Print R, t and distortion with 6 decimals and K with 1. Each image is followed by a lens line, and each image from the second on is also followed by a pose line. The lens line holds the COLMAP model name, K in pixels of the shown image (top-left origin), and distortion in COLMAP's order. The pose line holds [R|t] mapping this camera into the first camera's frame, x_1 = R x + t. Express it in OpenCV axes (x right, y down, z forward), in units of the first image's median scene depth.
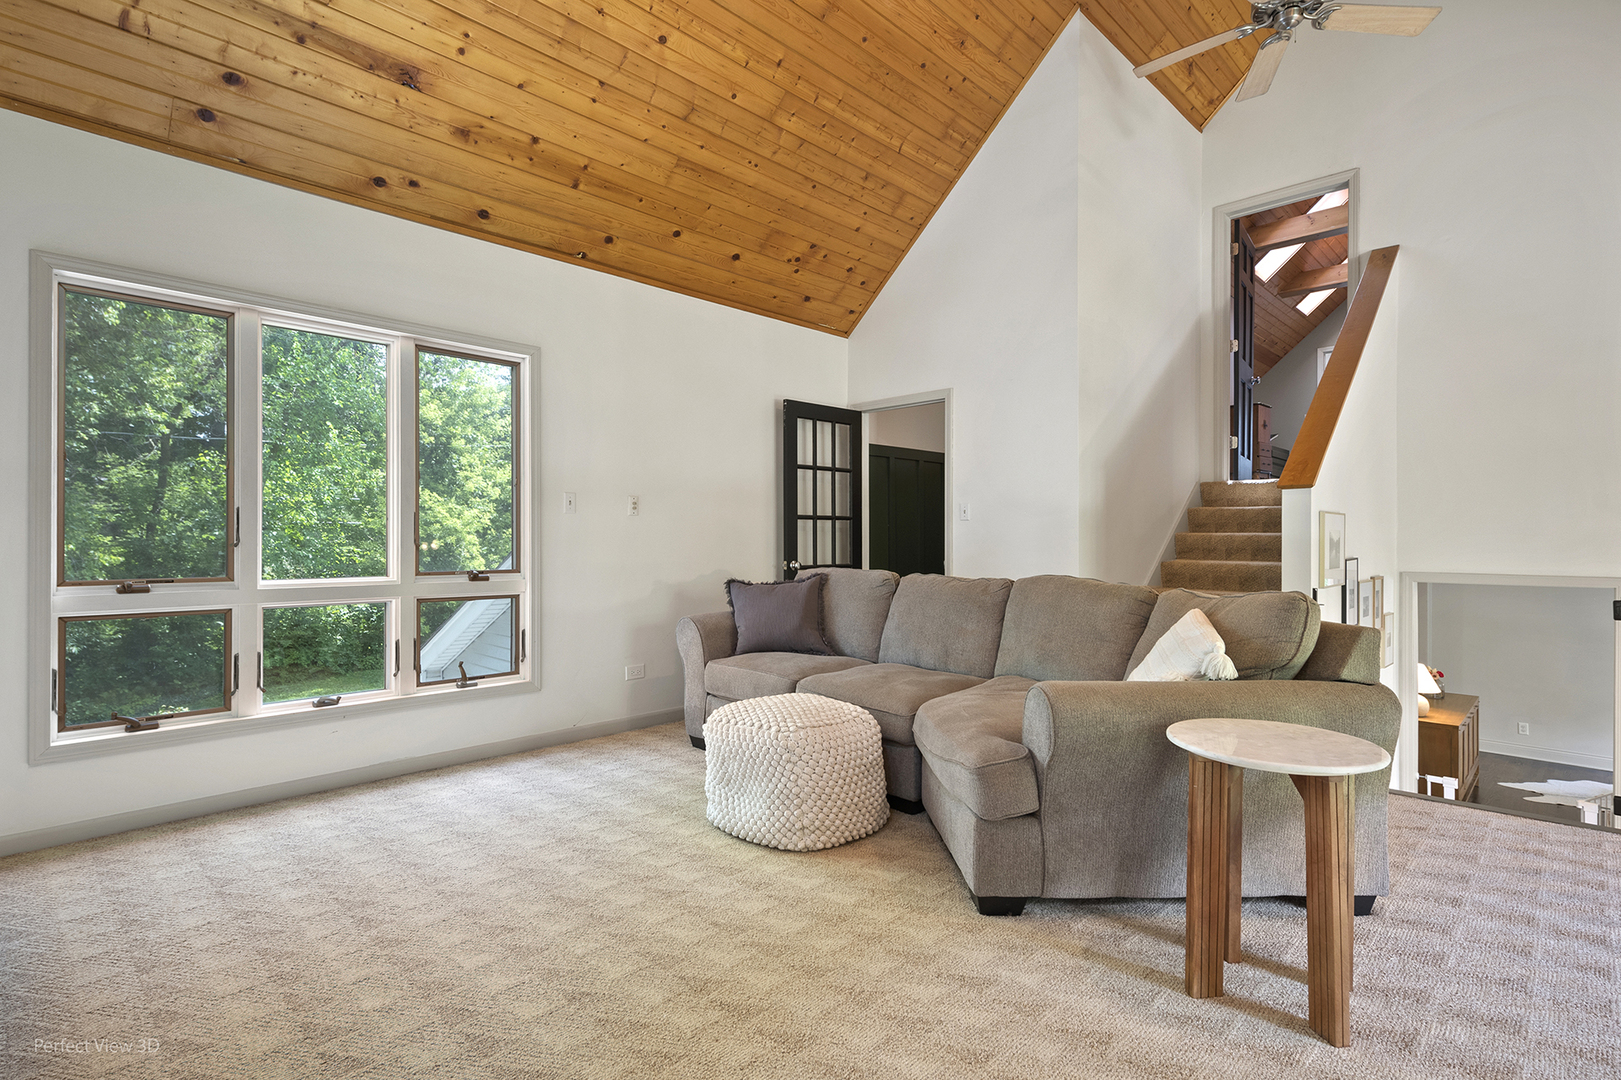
lens RADIAL K [[792.7, 0, 806.7], [0, 792.7, 537.3], [0, 0, 1]] dist [0.015719, -0.000980]
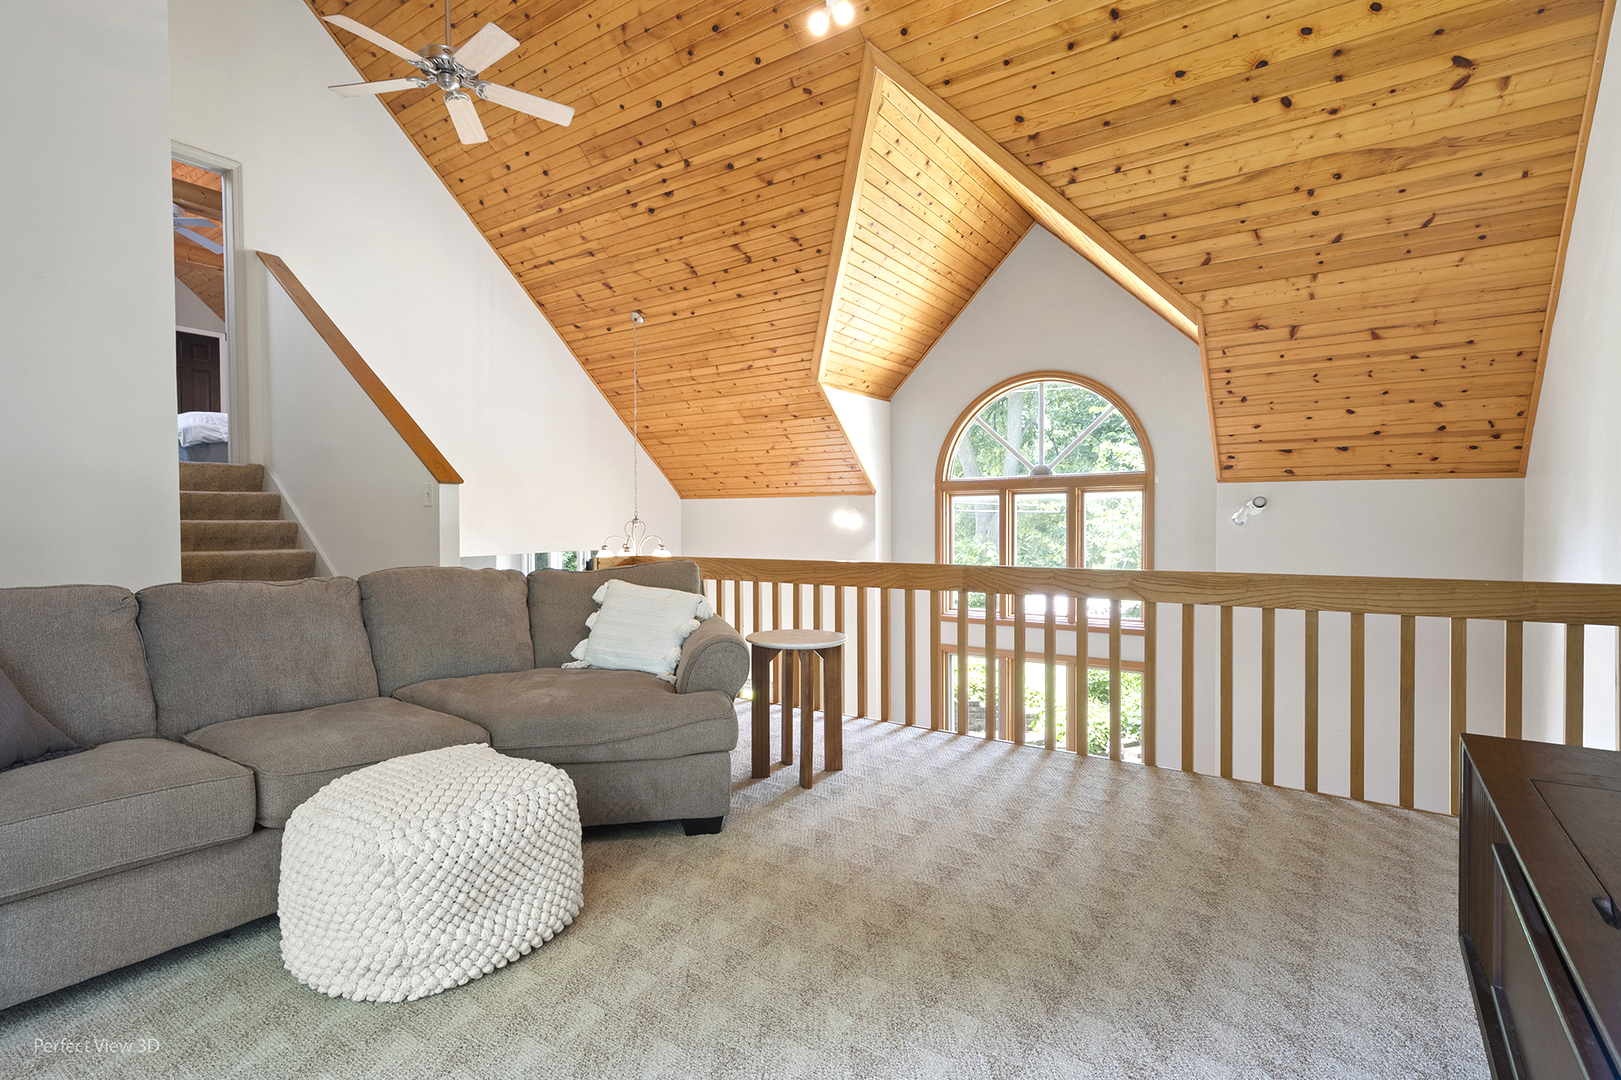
lens RADIAL K [[792.7, 0, 806.8], [0, 792.7, 538.0], [0, 0, 1]] dist [0.015719, -0.000980]
pose [[-0.172286, -0.013104, 0.984960, -0.955928], [0.006198, 0.999877, 0.014387, 0.012202], [-0.985028, 0.008584, -0.172183, 1.047971]]
